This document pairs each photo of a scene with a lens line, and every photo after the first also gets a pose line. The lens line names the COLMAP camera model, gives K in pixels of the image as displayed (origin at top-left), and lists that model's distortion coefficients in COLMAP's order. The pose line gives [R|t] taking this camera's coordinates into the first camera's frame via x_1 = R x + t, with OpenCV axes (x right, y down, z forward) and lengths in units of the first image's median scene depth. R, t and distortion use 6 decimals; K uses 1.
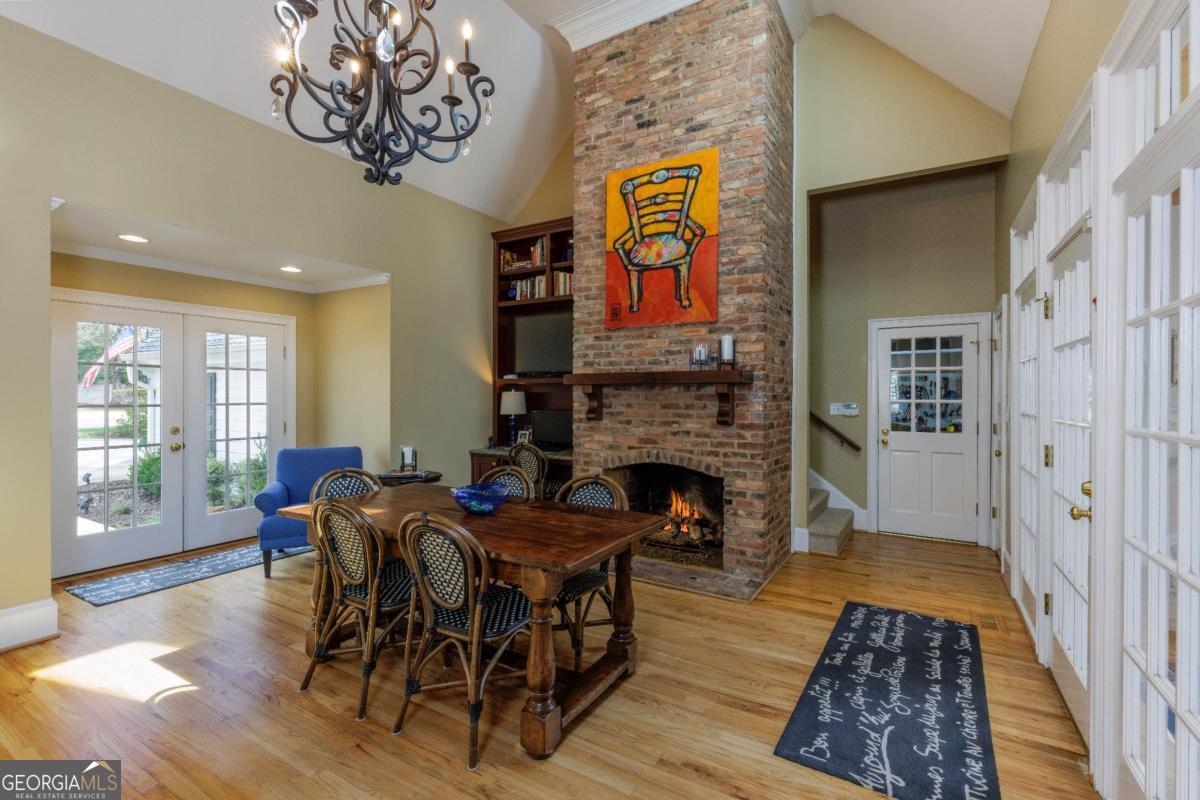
lens RADIAL K [[545.5, 0, 596.7], [0, 545.5, 401.0], [0, 0, 1]] dist [0.001090, -0.000049]
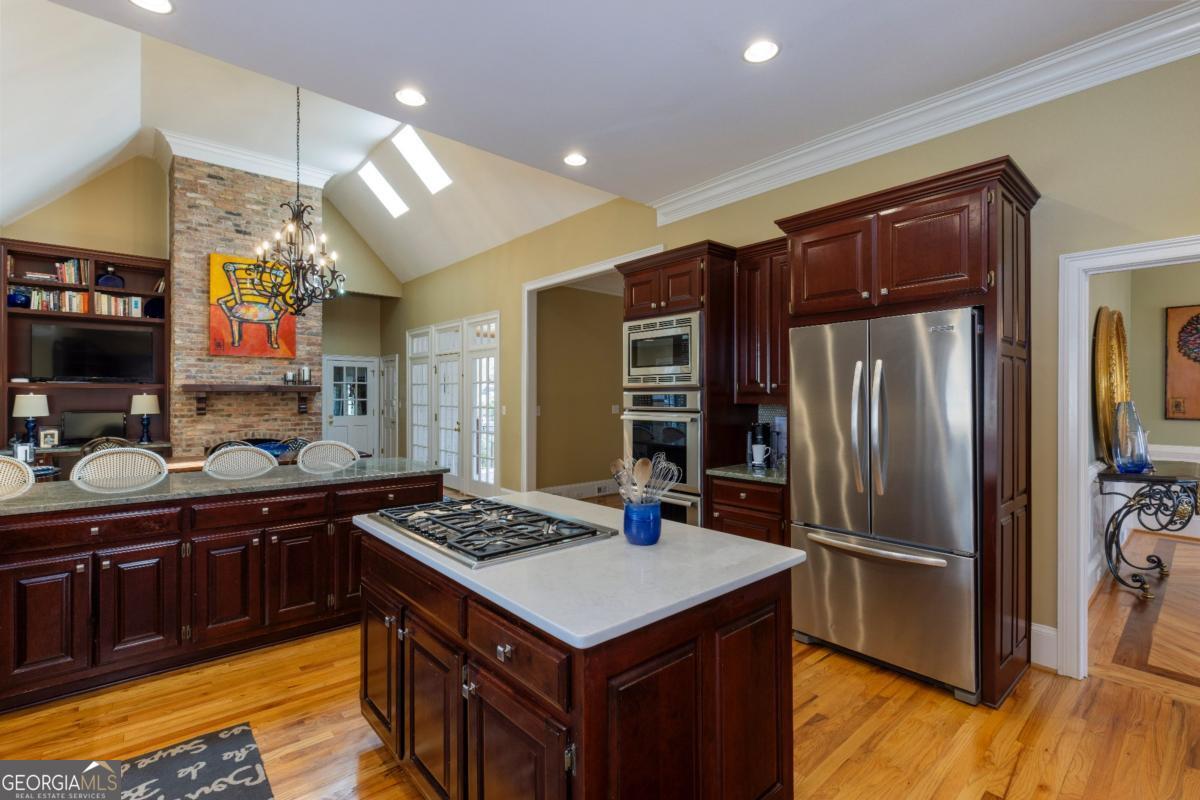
lens RADIAL K [[545.5, 0, 603.7], [0, 545.5, 396.1], [0, 0, 1]] dist [0.001090, -0.000049]
pose [[0.296752, -0.006299, 0.954934, -1.145391], [0.004060, 0.999978, 0.005334, -0.021295], [-0.954946, 0.002294, 0.296770, -0.511741]]
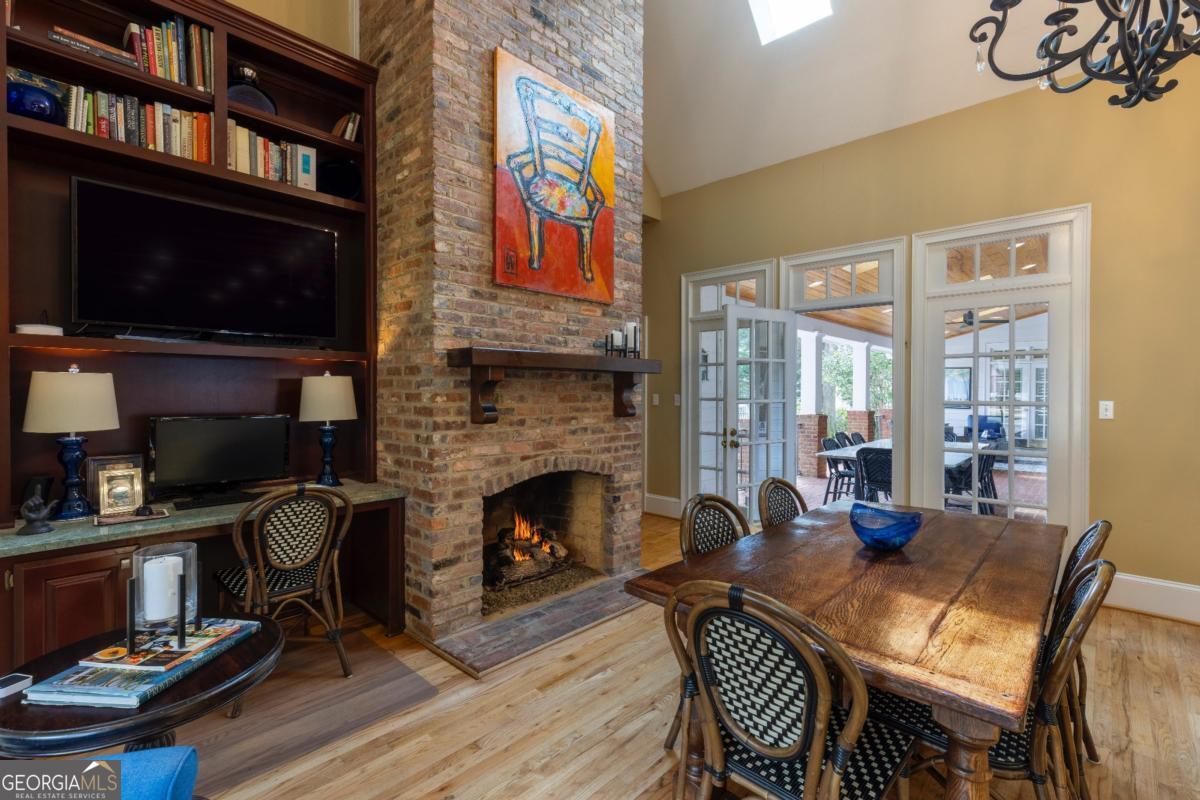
lens RADIAL K [[545.5, 0, 597.5], [0, 545.5, 396.9], [0, 0, 1]] dist [0.001090, -0.000049]
pose [[0.197954, -0.016784, 0.980068, -0.625357], [0.001783, 0.999858, 0.016763, -0.006196], [-0.980210, -0.001571, 0.197956, 0.774972]]
